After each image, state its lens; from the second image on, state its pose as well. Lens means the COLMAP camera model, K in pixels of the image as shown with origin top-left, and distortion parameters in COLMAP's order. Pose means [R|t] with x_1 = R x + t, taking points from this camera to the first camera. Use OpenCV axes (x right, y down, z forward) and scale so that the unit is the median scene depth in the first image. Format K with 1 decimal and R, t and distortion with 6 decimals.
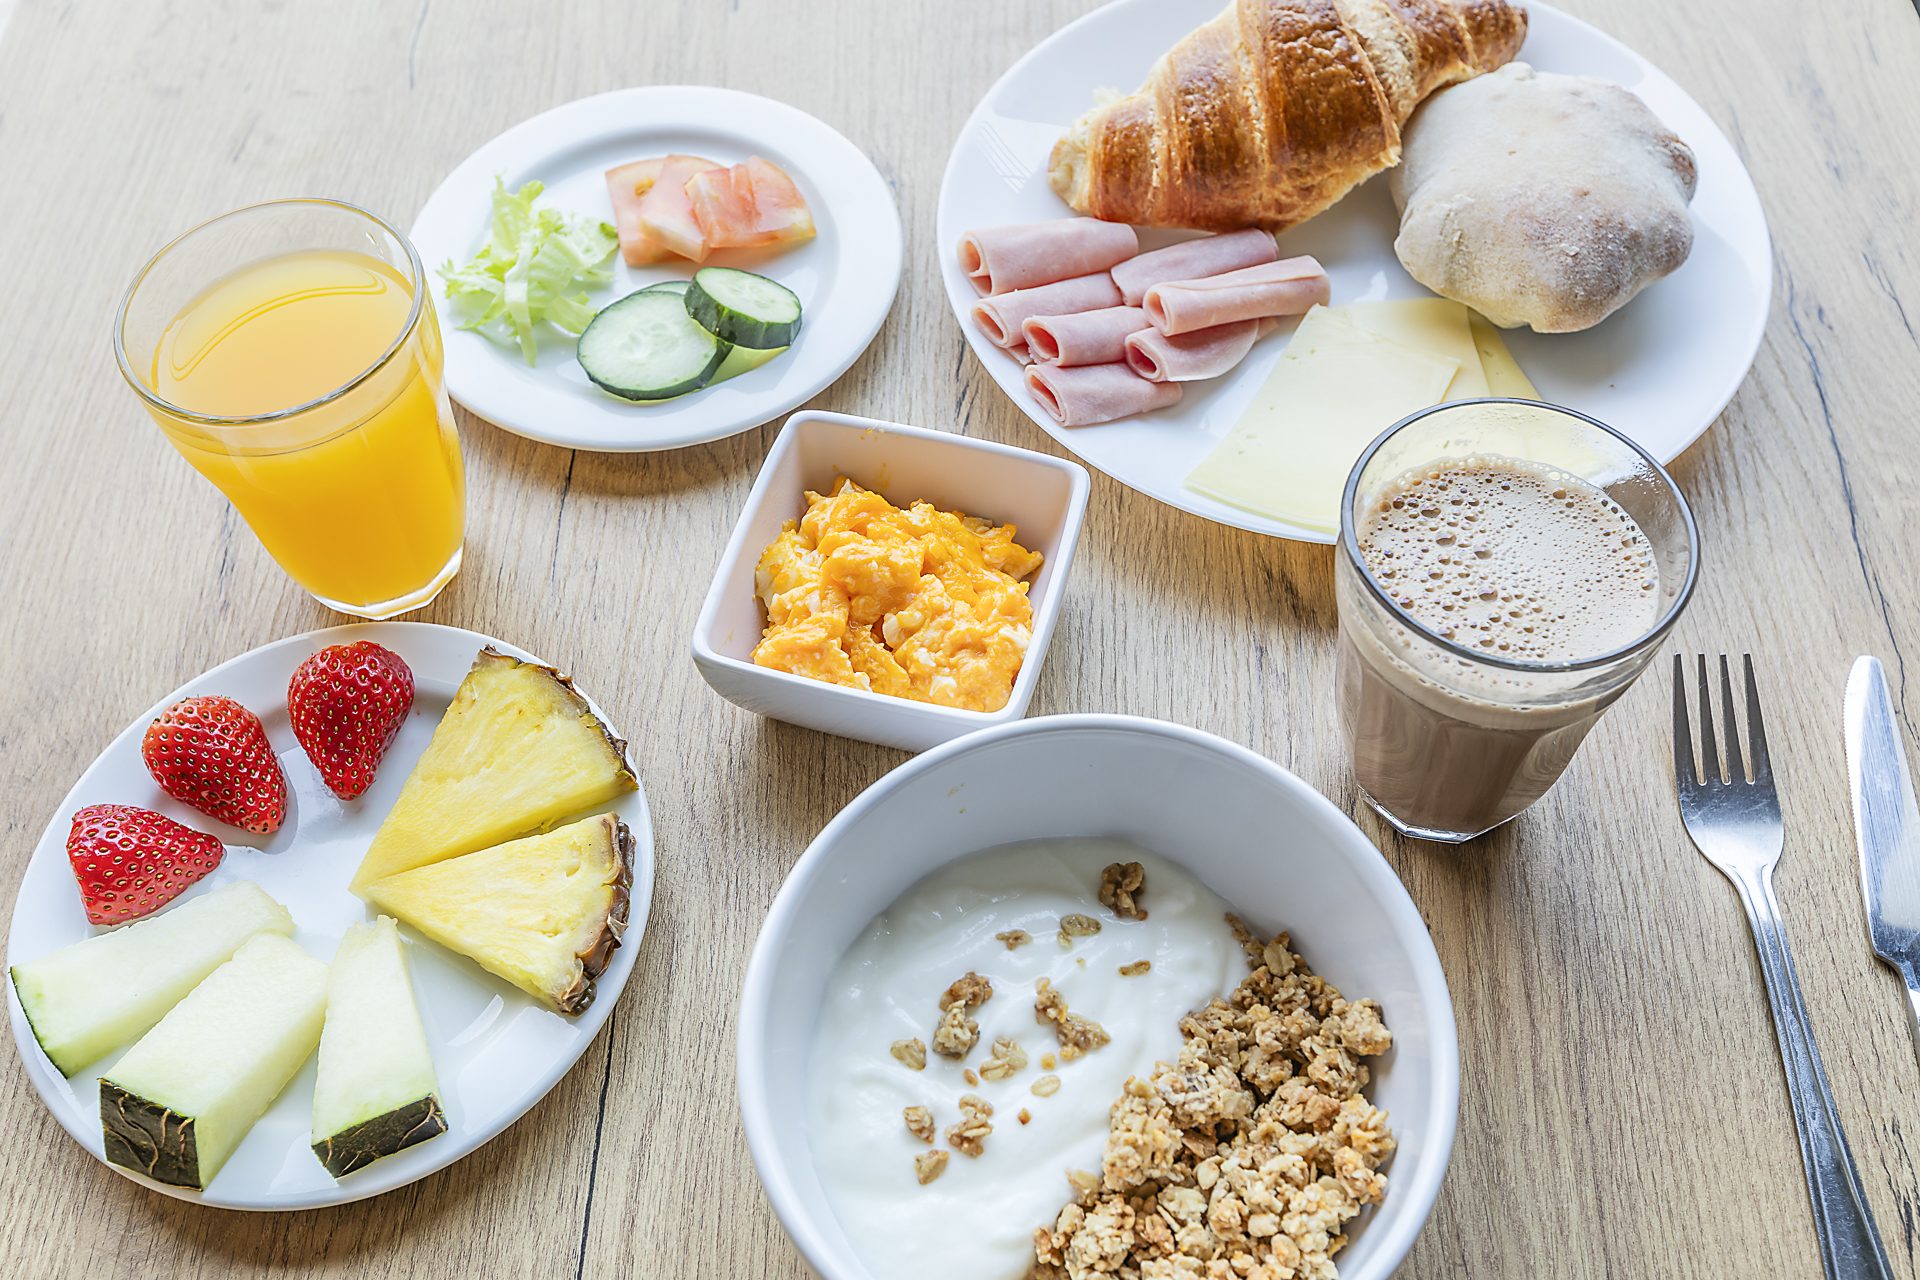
lens RADIAL K [[976.0, 0, 960.0], [0, 976.0, 640.0], [0, 0, 1]] dist [-0.005606, 0.001398]
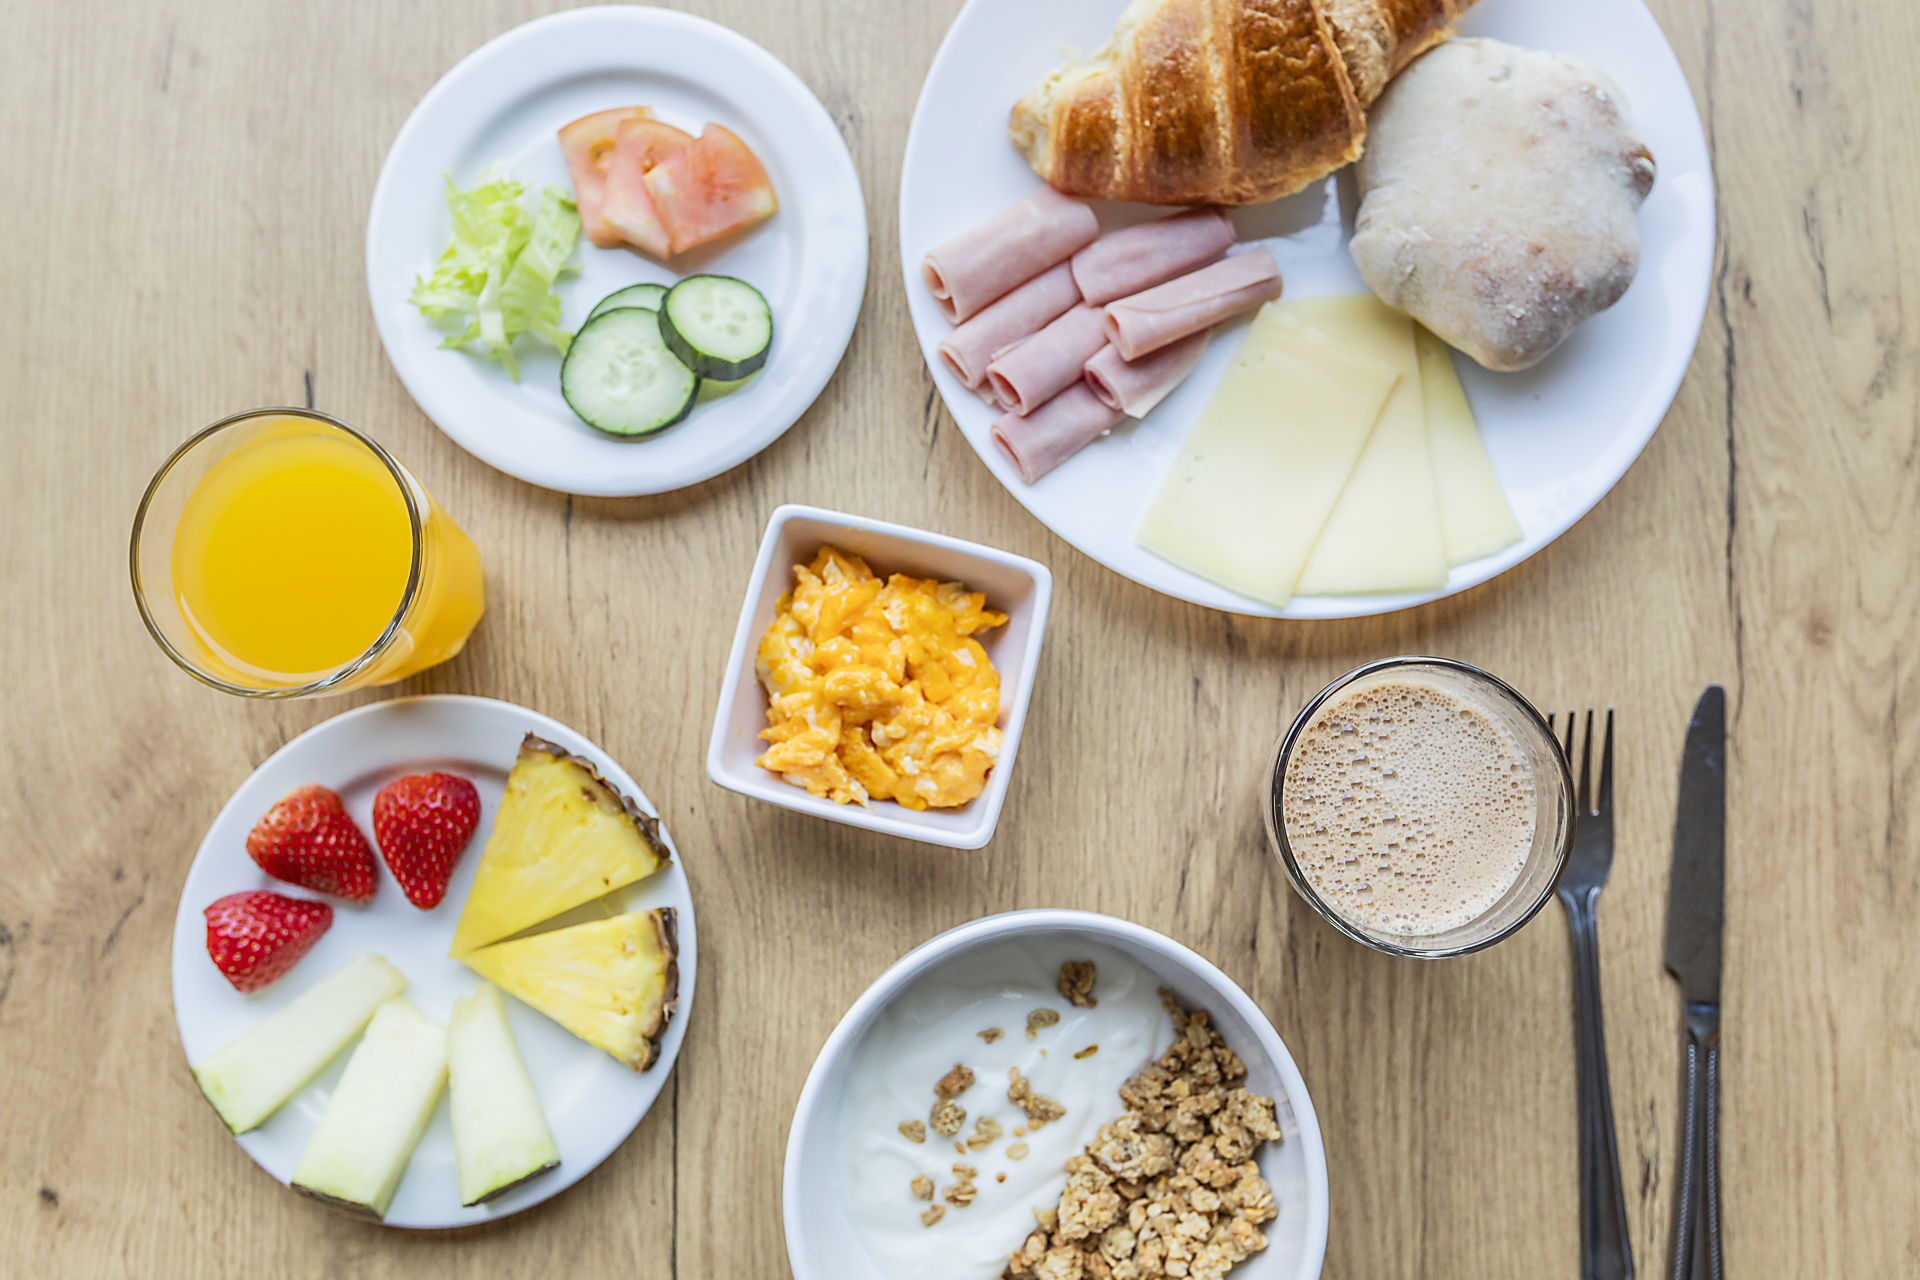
lens RADIAL K [[852.9, 0, 947.9], [0, 852.9, 638.0], [0, 0, 1]] dist [-0.000869, -0.000574]
pose [[0.999414, -0.030603, 0.015315, -0.001348], [0.025374, 0.962975, 0.268396, -0.366824], [-0.022962, -0.267850, 0.963187, 0.054558]]
